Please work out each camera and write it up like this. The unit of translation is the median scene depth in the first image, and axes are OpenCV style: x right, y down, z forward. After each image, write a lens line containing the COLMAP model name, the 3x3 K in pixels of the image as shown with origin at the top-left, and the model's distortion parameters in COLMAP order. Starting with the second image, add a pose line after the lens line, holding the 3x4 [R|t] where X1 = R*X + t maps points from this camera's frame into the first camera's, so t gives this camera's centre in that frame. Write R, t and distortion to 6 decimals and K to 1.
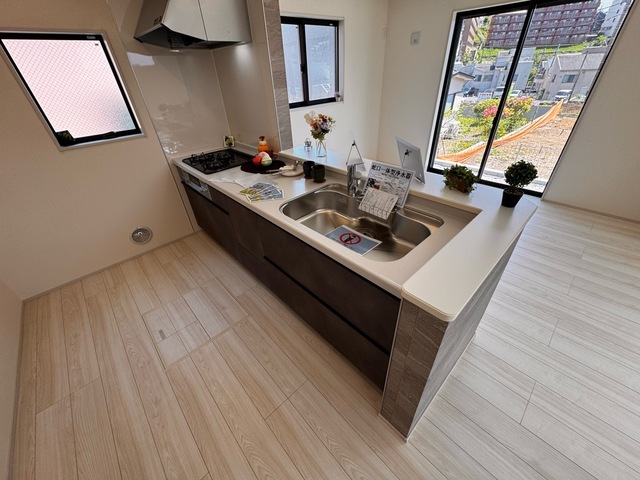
lens RADIAL K [[254.4, 0, 320.0], [0, 254.4, 240.0], [0, 0, 1]] dist [-0.005838, 0.000340]
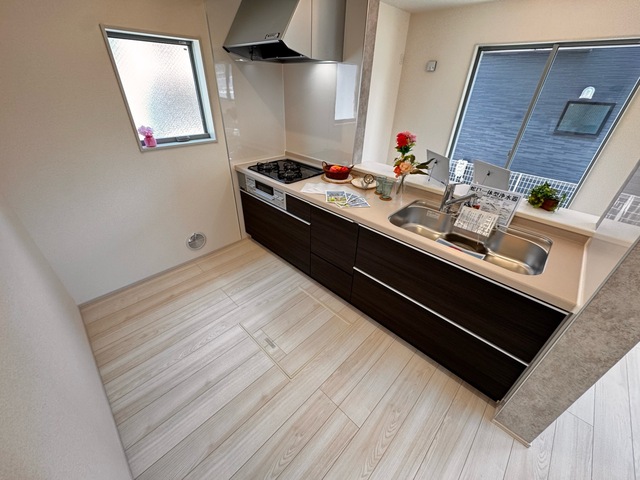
lens RADIAL K [[252.0, 0, 320.1], [0, 252.0, 237.4], [0, 0, 1]] dist [-0.001484, 0.000125]
pose [[0.996534, 0.040032, 0.072916, -0.387366], [-0.037076, 0.998452, -0.041450, -0.006984], [-0.074462, 0.038603, 0.996476, -0.009247]]
